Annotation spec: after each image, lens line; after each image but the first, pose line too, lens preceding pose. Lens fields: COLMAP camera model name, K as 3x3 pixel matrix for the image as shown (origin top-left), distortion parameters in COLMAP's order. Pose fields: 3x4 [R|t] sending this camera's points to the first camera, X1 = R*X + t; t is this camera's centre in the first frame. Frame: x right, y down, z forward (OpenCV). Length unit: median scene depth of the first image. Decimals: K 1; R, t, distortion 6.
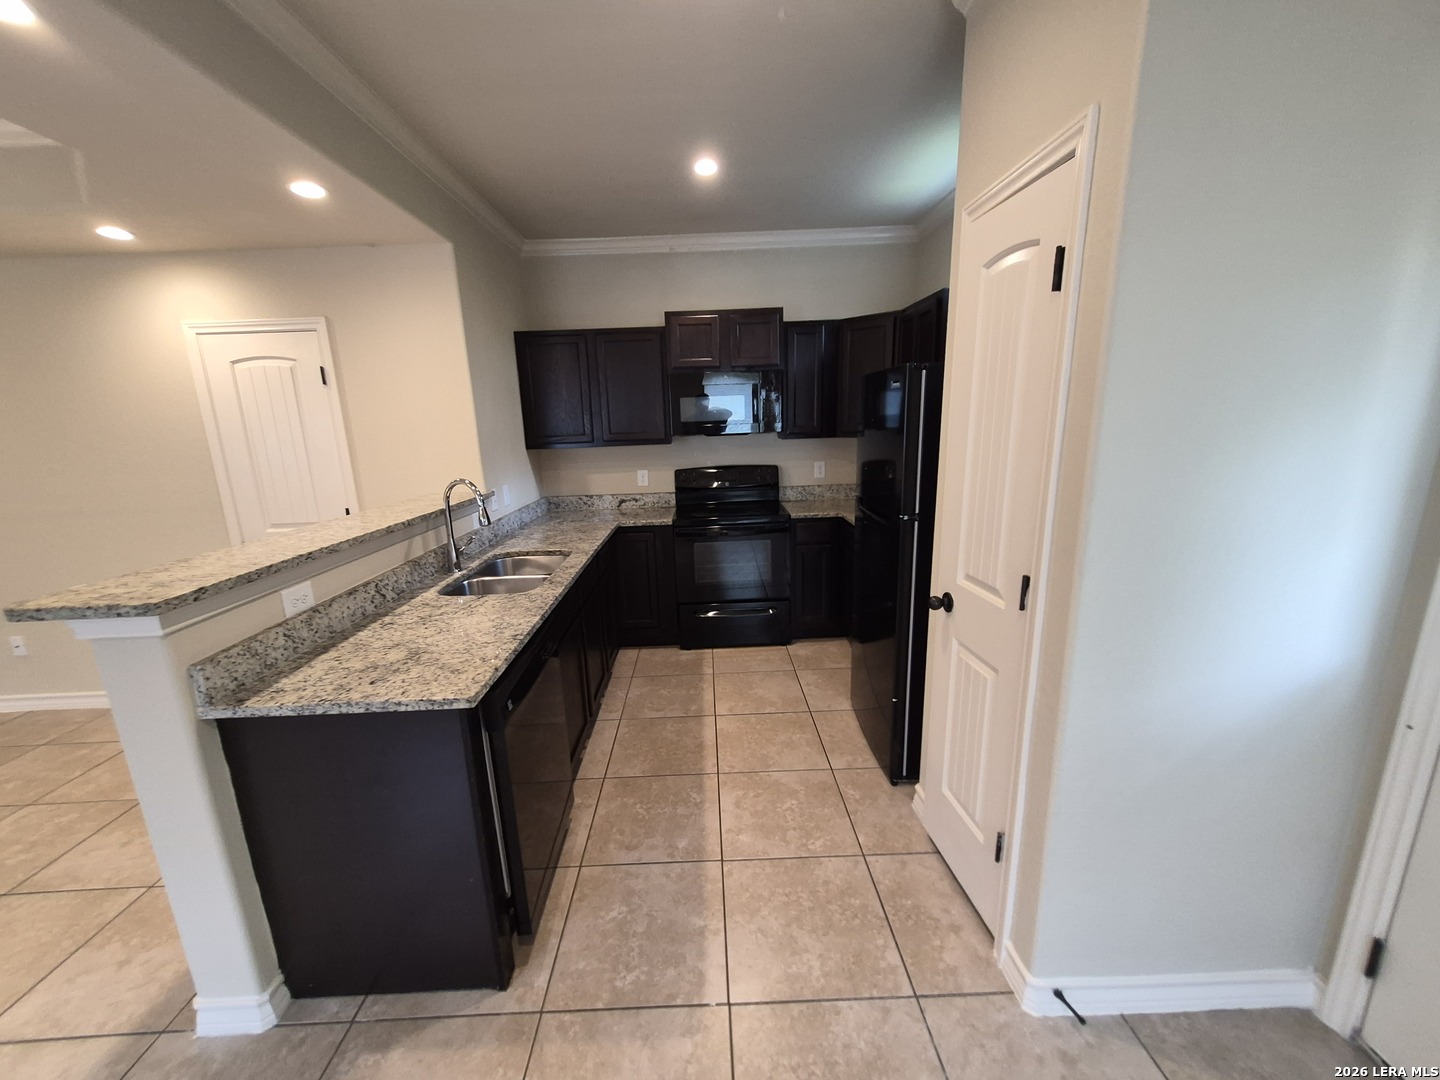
lens RADIAL K [[574.8, 0, 709.5], [0, 574.8, 549.1], [0, 0, 1]] dist [-0.000246, -0.000258]
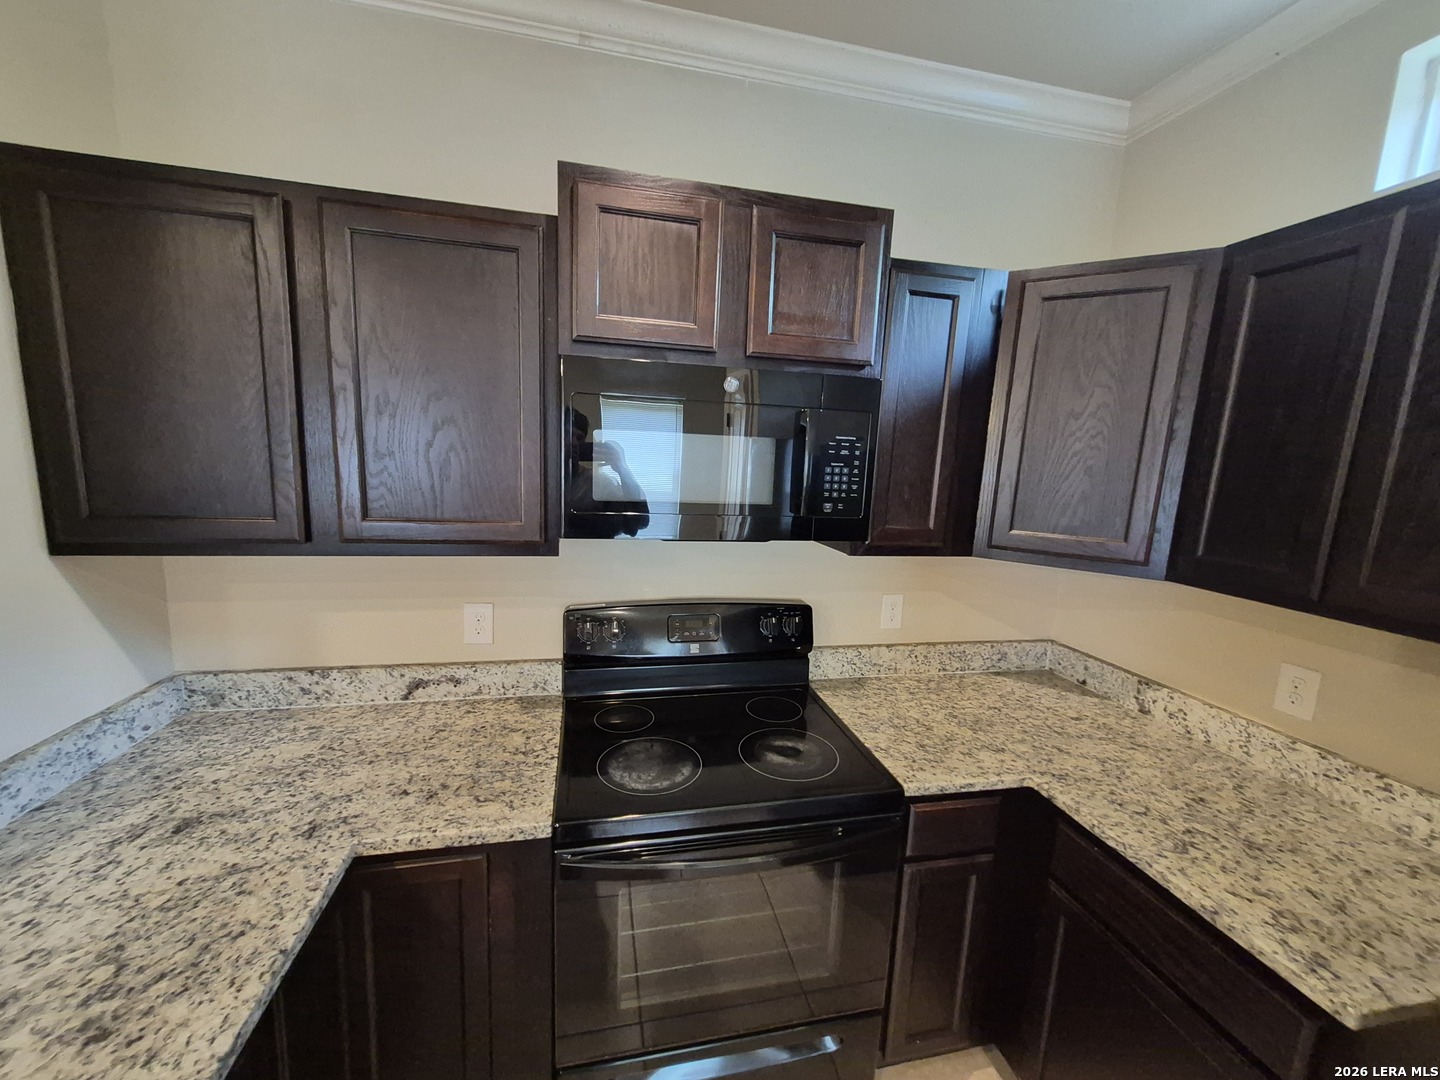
lens RADIAL K [[567.6, 0, 709.9], [0, 567.6, 546.0], [0, 0, 1]] dist [0.006793, 0.000142]
pose [[0.976797, 0.044973, 0.209394, -0.092407], [-0.030581, 0.996974, -0.071469, -0.310727], [-0.211975, 0.063408, 0.975216, 1.190689]]
